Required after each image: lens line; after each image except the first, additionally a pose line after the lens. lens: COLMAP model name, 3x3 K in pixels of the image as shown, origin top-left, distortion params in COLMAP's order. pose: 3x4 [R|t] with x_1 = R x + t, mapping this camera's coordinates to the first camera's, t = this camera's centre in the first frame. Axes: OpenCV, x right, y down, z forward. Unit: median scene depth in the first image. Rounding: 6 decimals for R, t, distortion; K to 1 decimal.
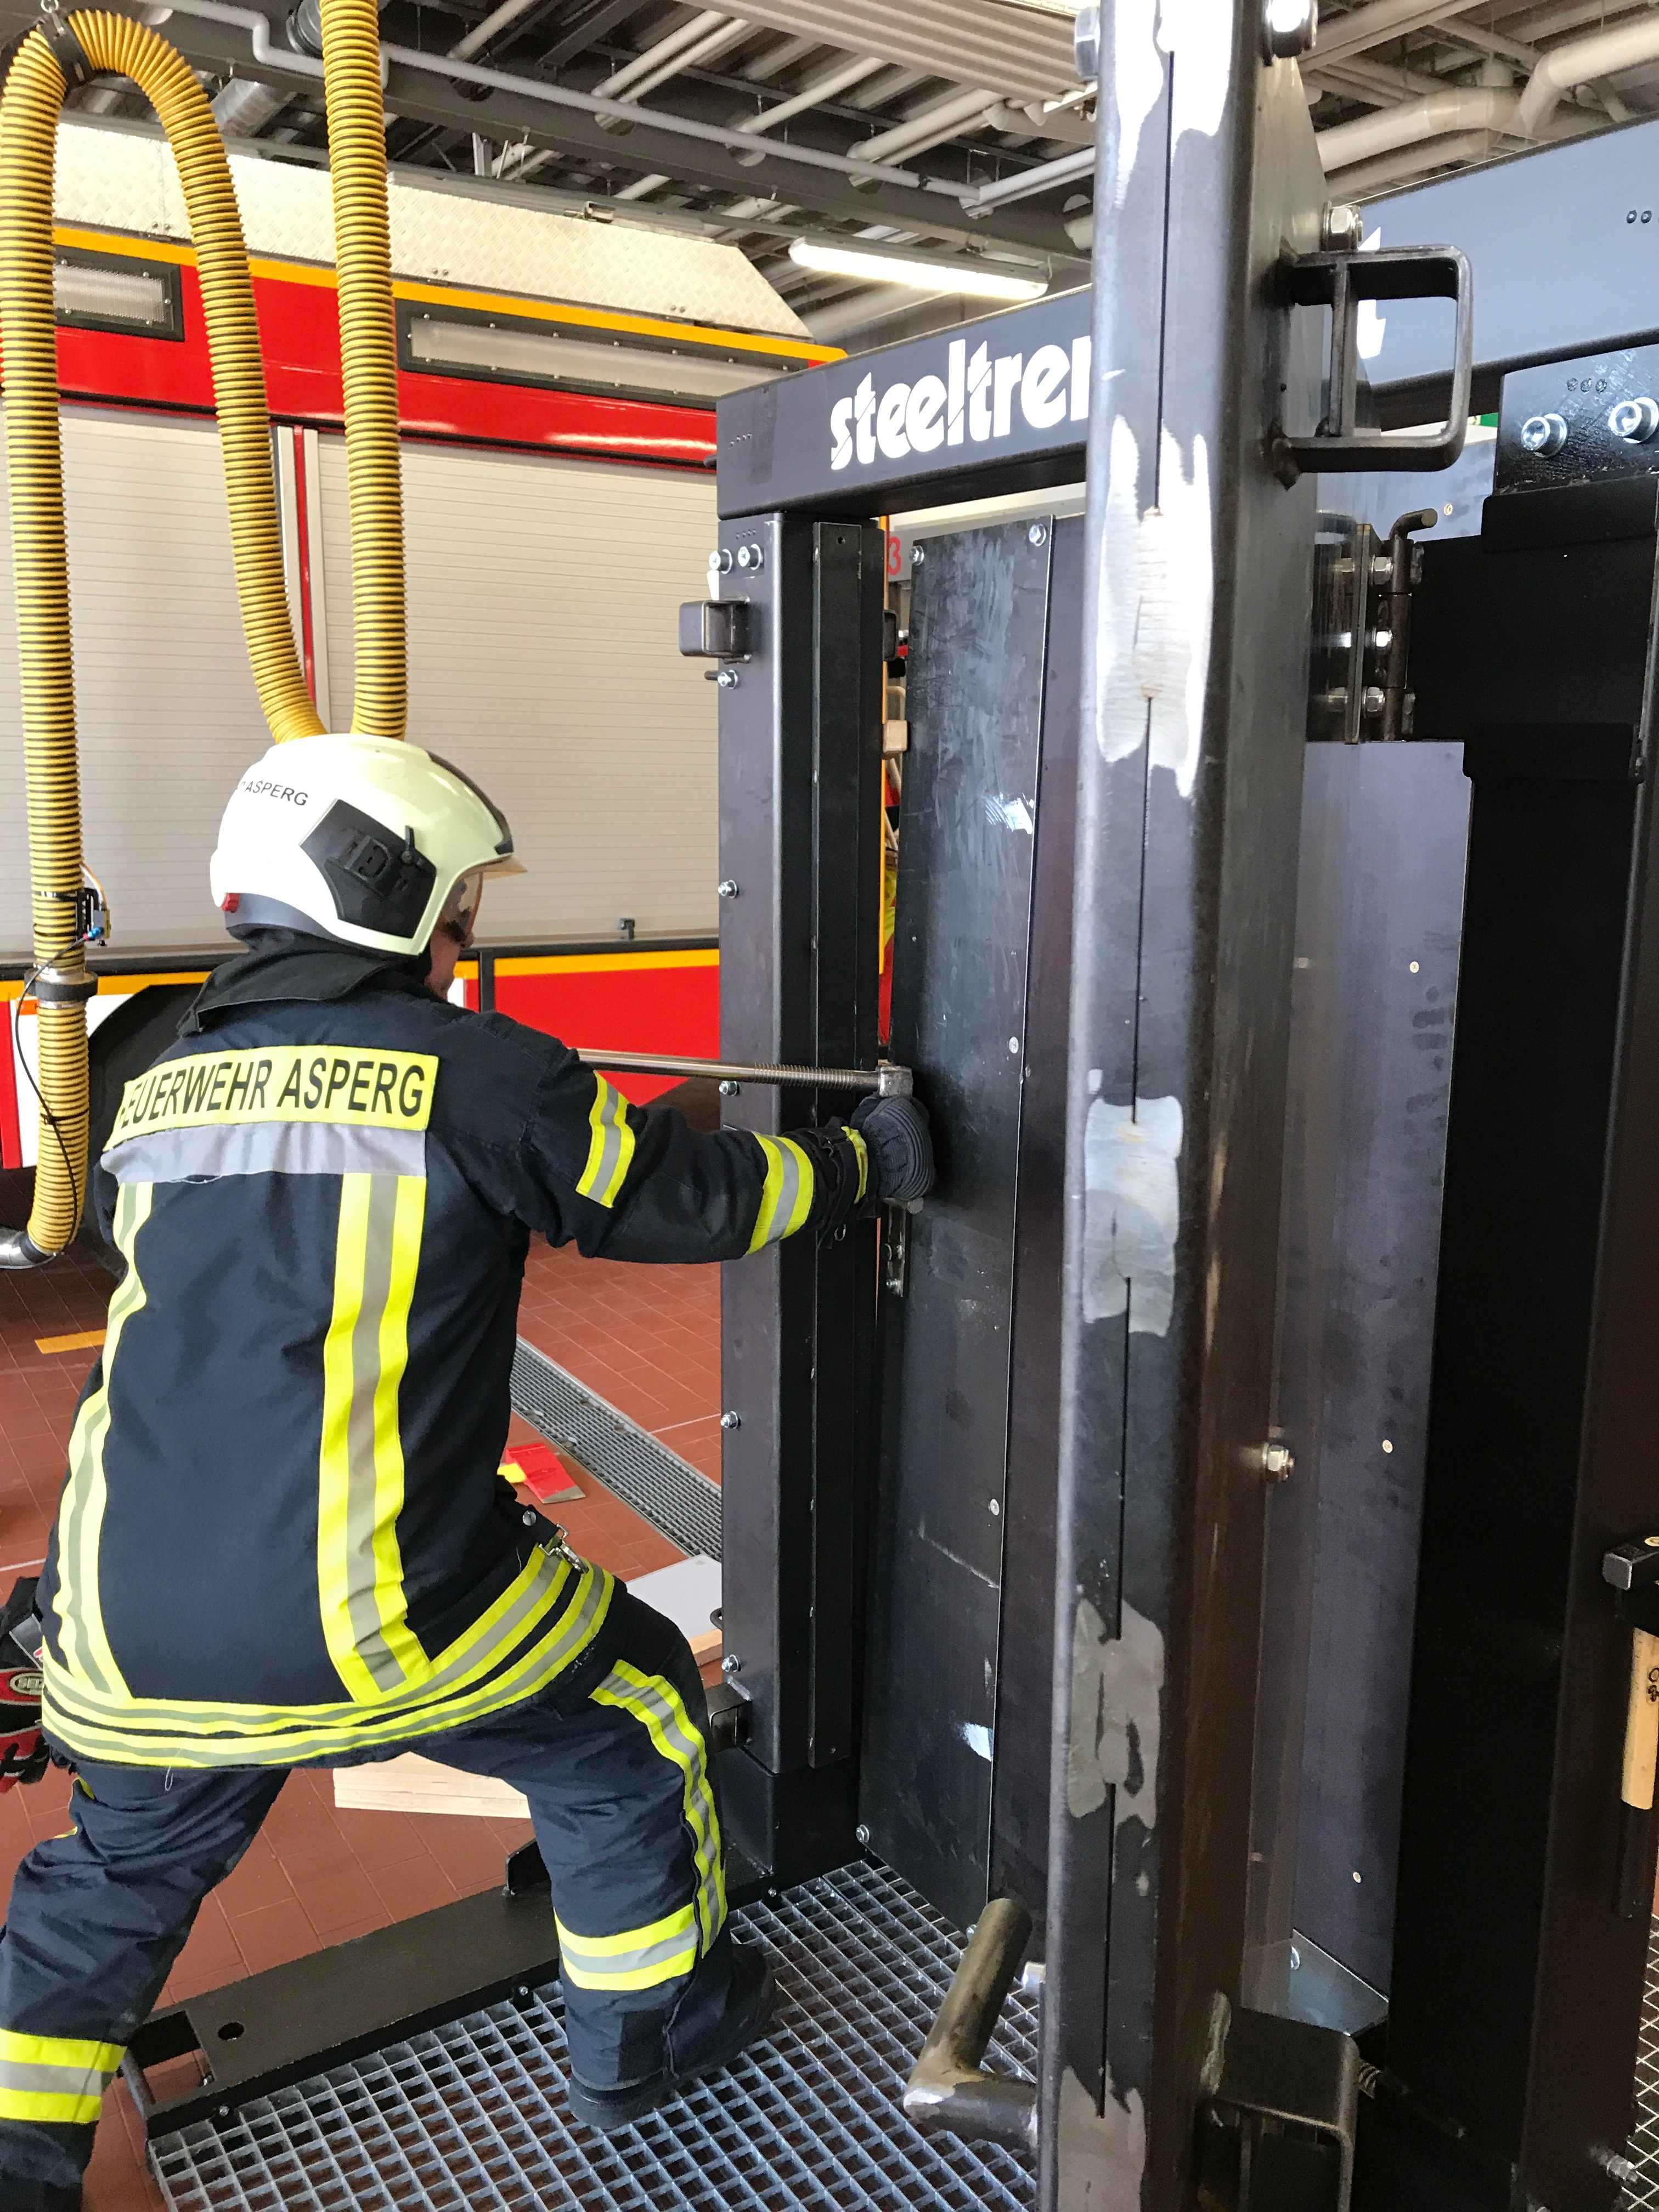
lens RADIAL K [[1822.3, 0, 829.5], [0, 1822.3, 1106.0], [0, 0, 1]] dist [0.001067, 0.009431]
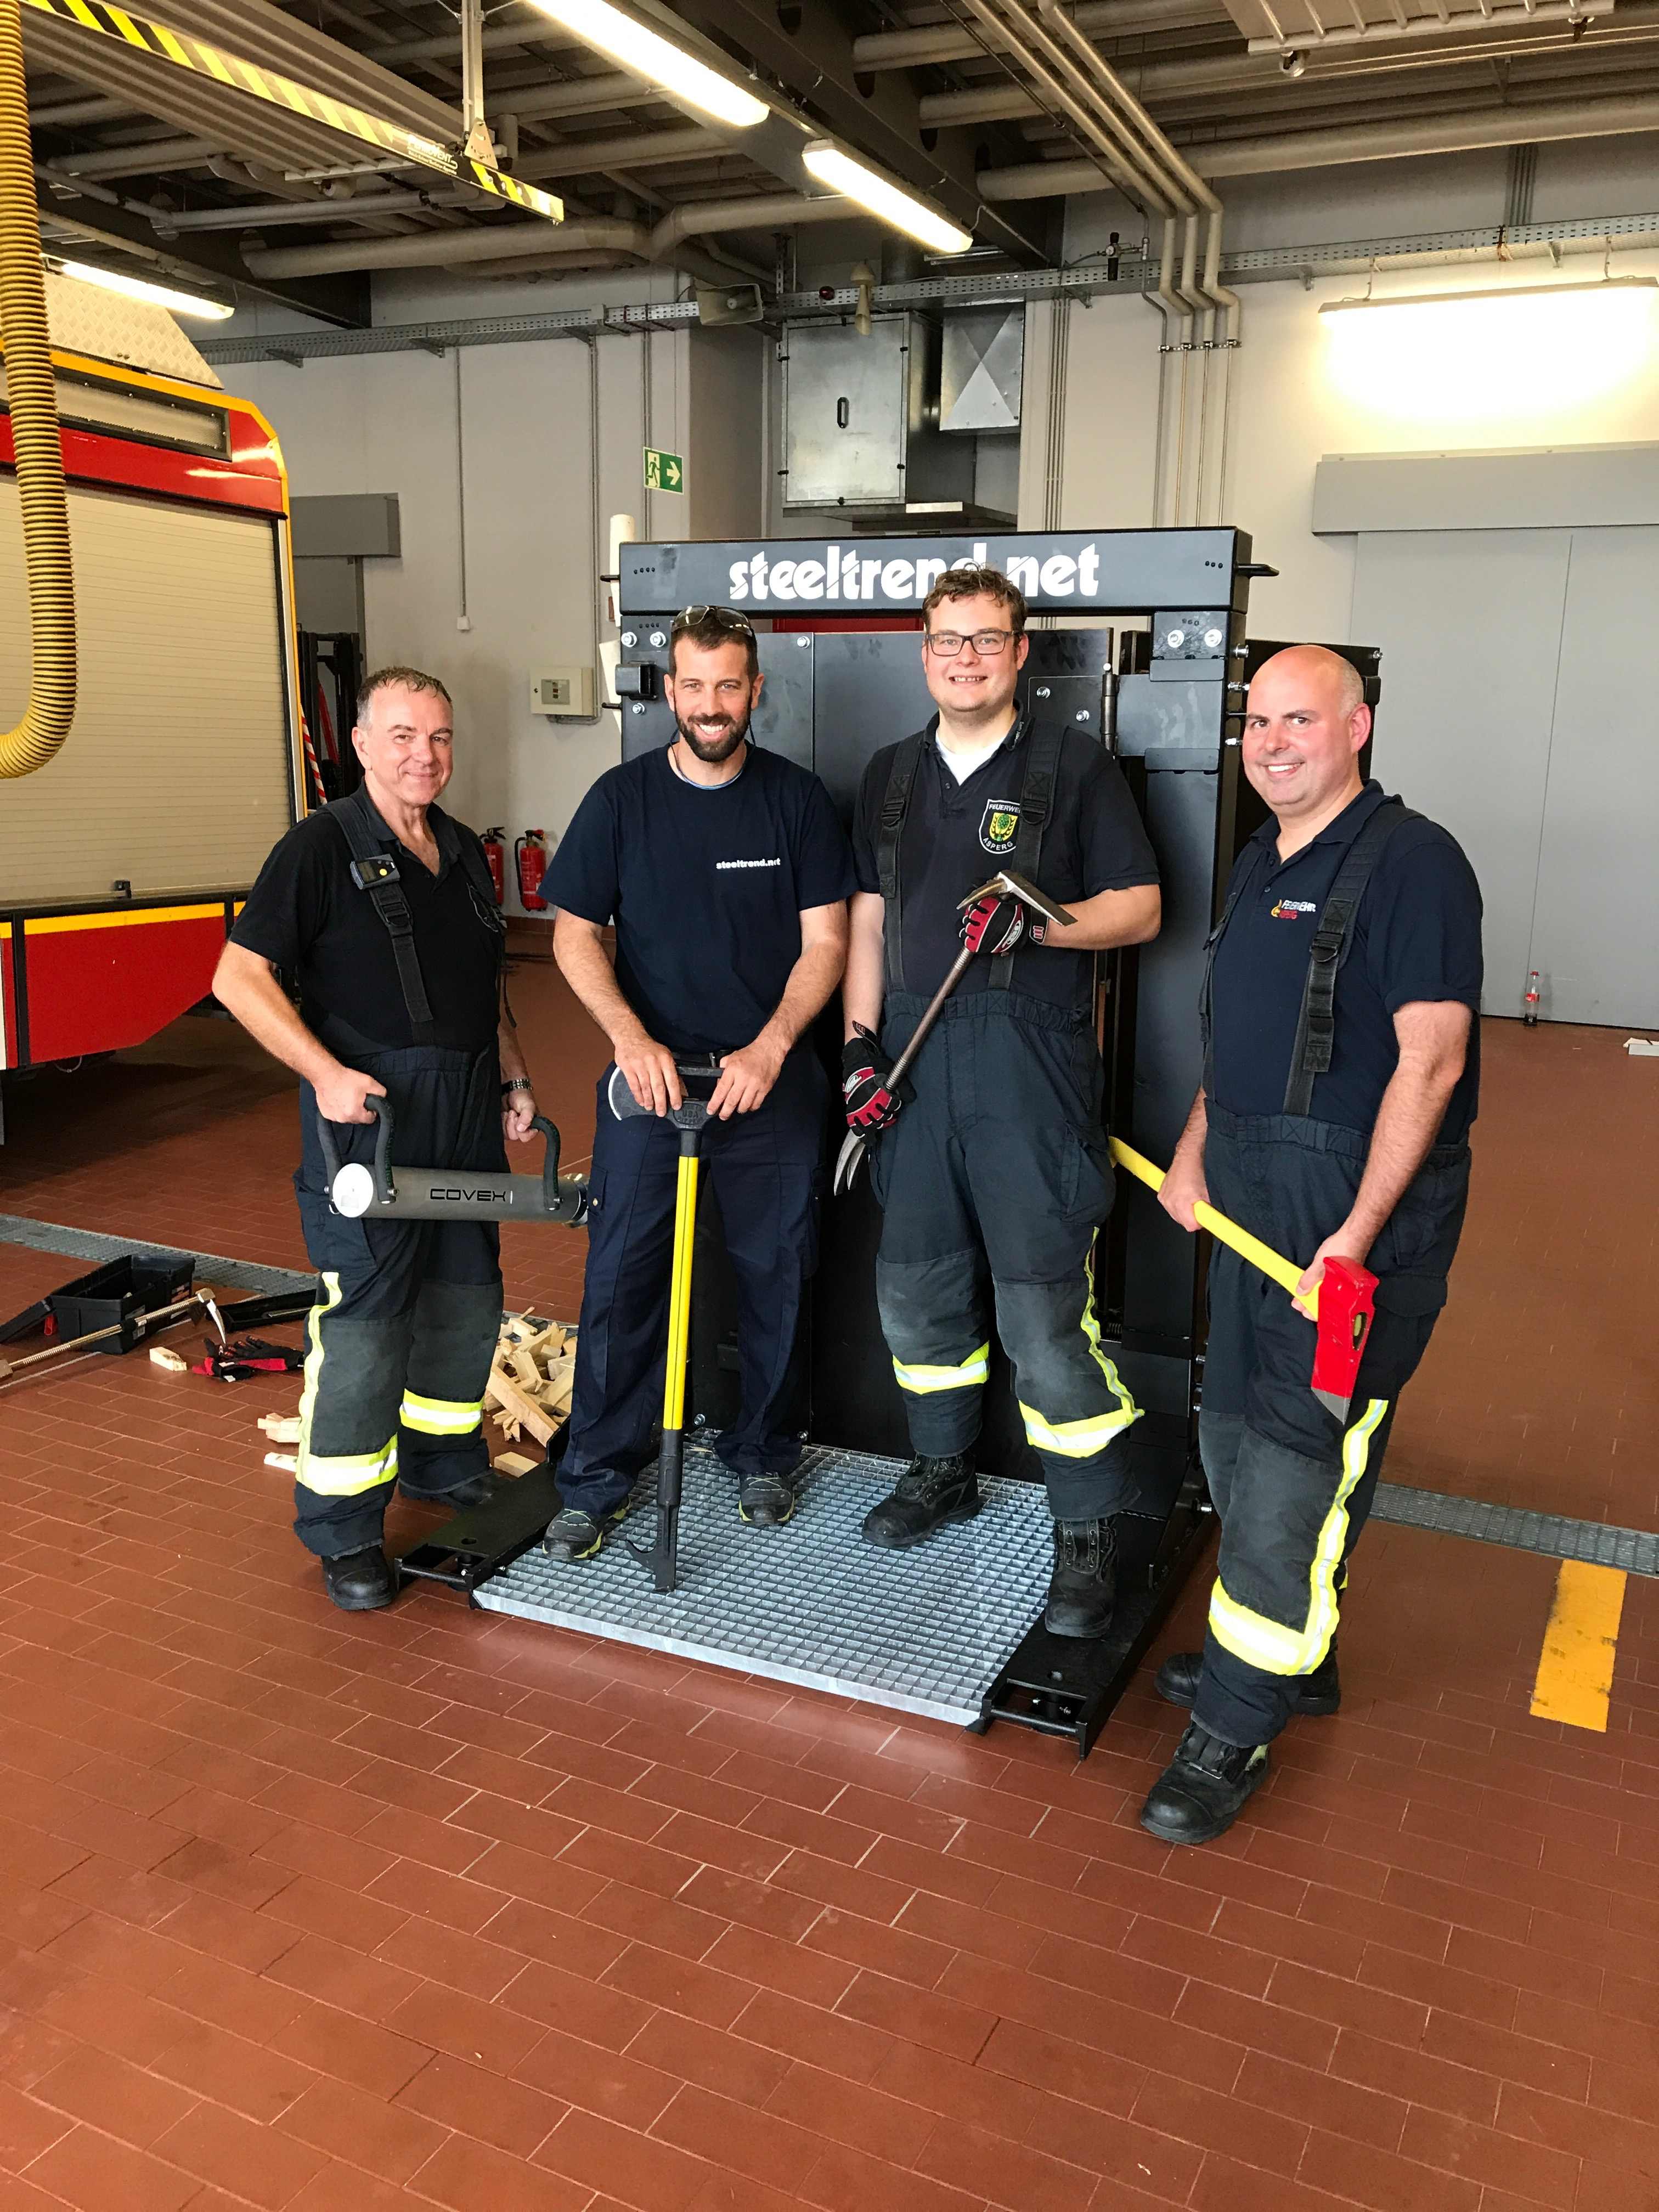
lens RADIAL K [[1799.5, 0, 829.5], [0, 1799.5, 1106.0], [0, 0, 1]] dist [0.040707, -0.034037]
pose [[0.853829, -0.090481, 0.512630, -0.340529], [0.084377, 0.995811, 0.035227, 0.039208], [-0.513670, 0.013176, 0.857887, -0.228996]]
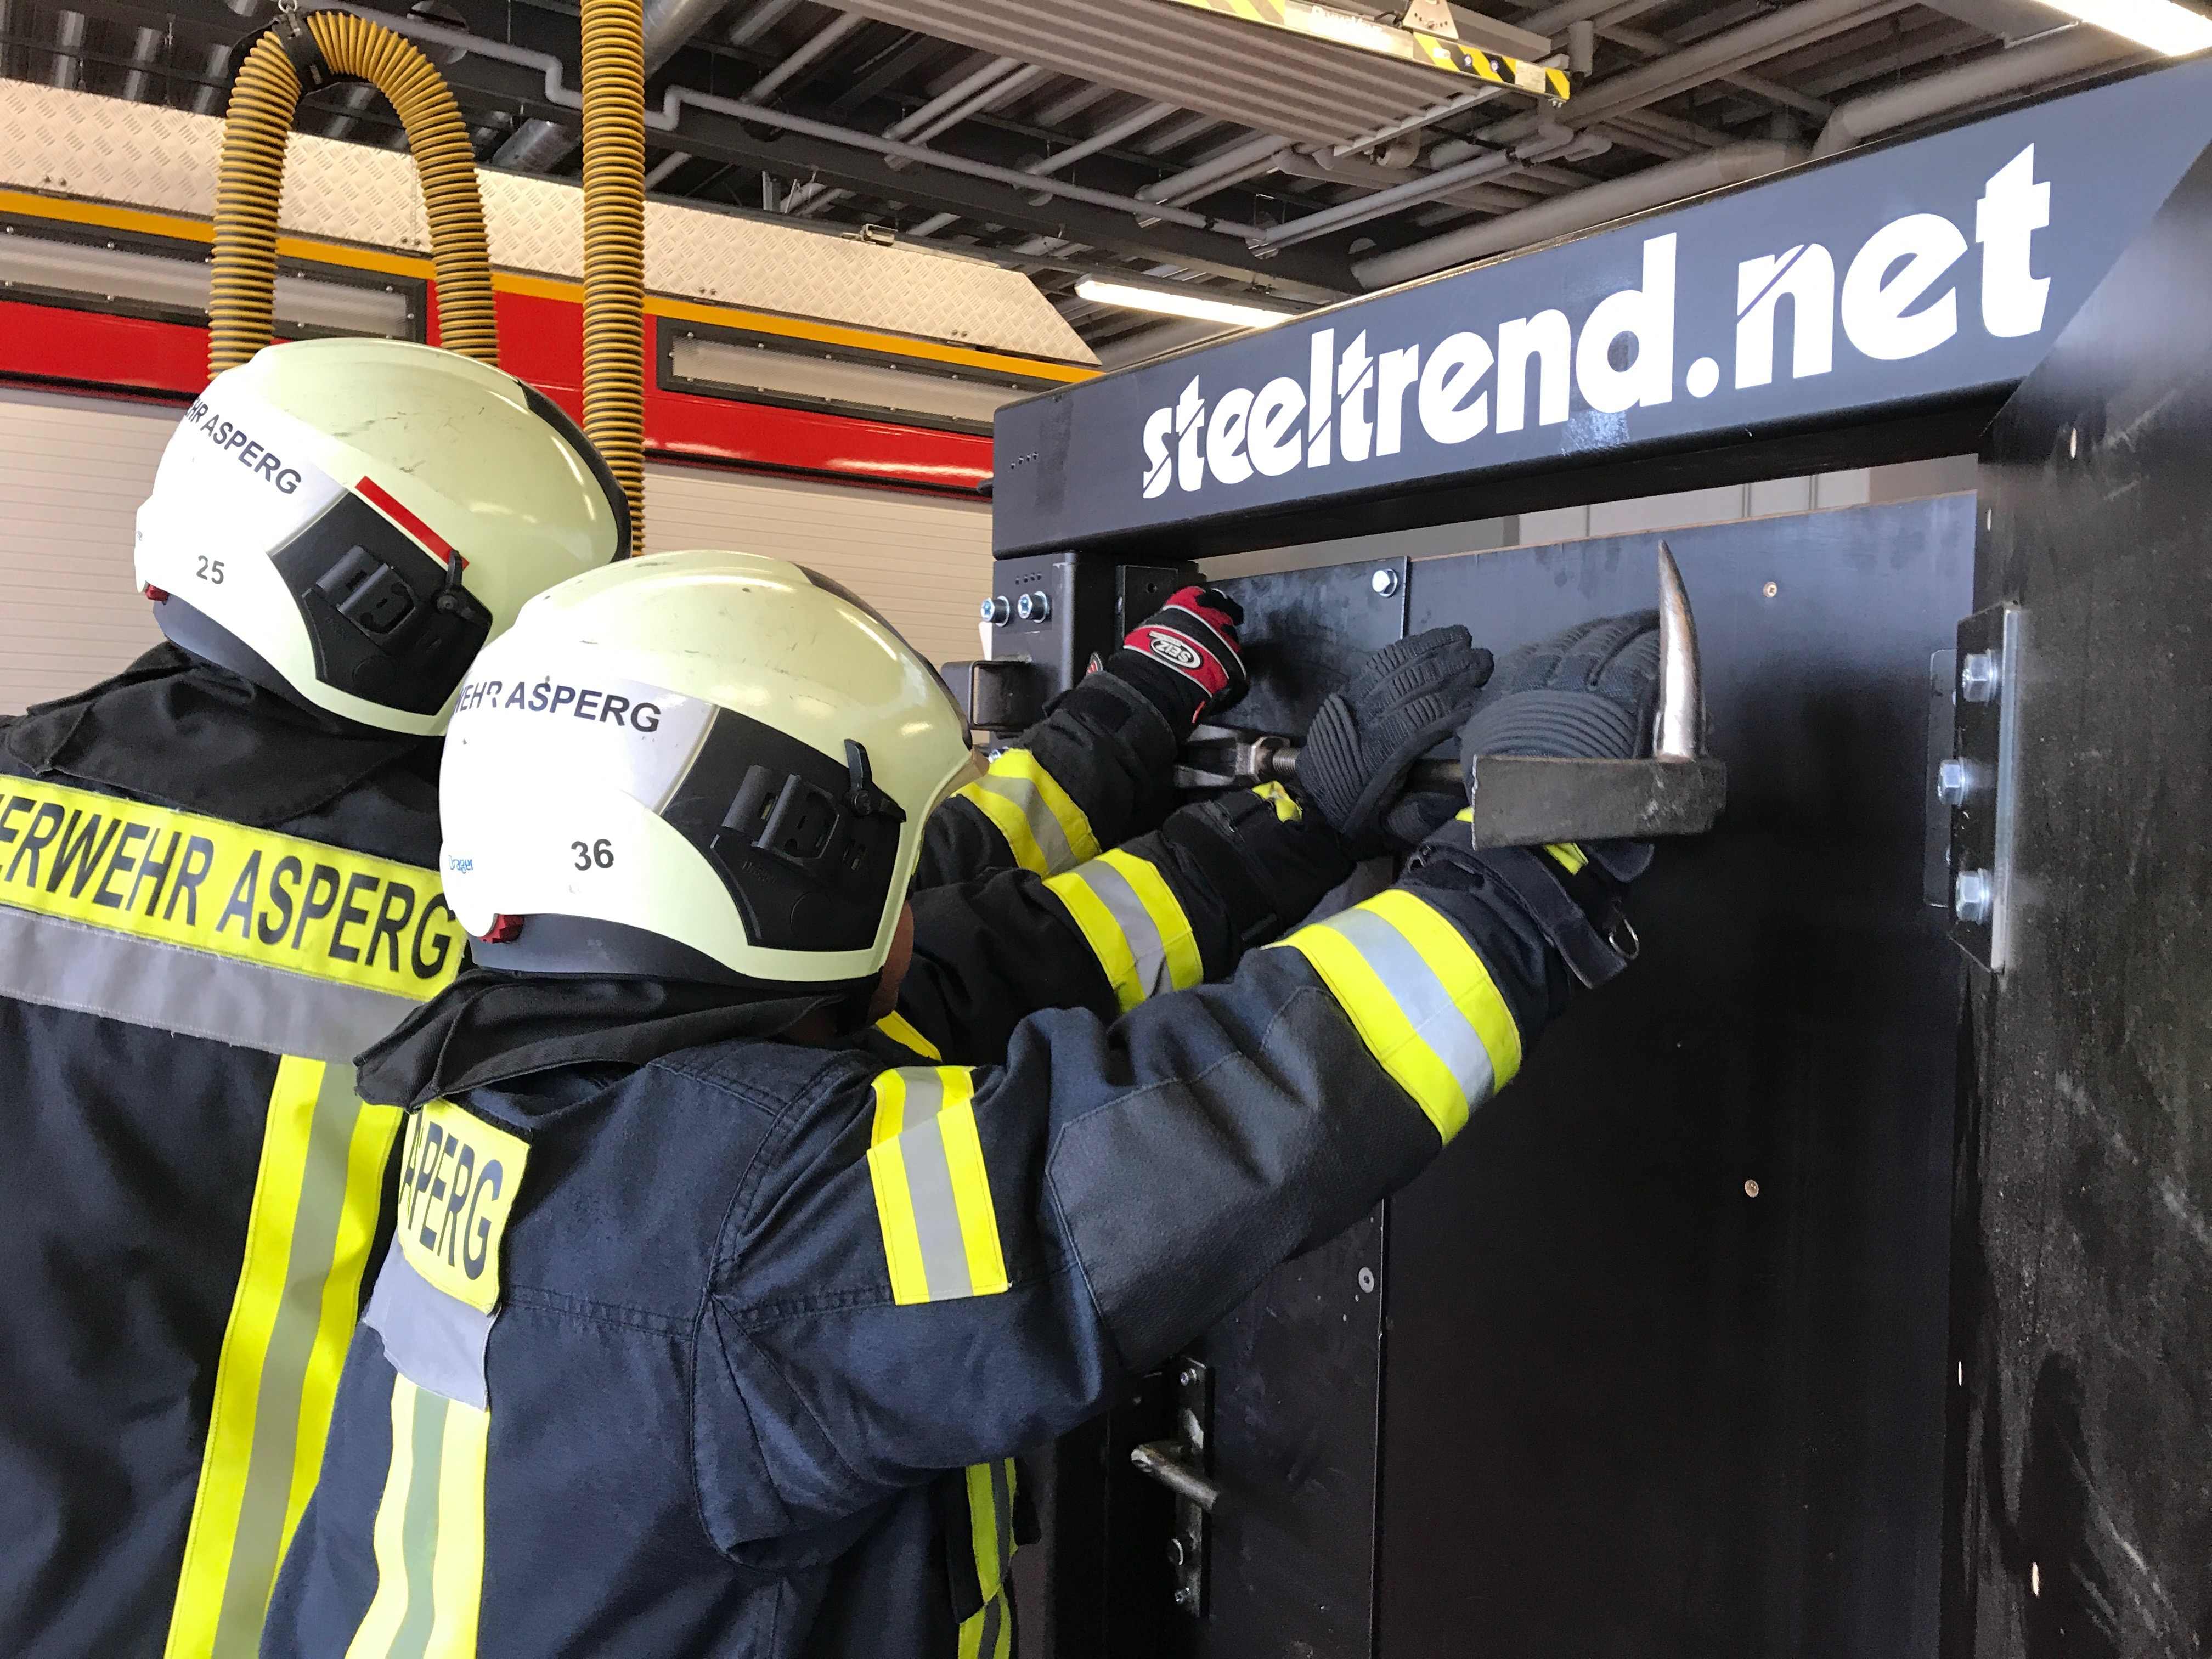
lens RADIAL K [[1809.6, 0, 1108.7], [0, 1809.6, 871.1], [0, 0, 1]] dist [0.002321, -0.005778]
pose [[0.999928, 0.011784, 0.002451, -0.005082], [-0.011355, 0.991096, -0.132663, -0.037085], [-0.003993, 0.132626, 0.991158, 0.106738]]
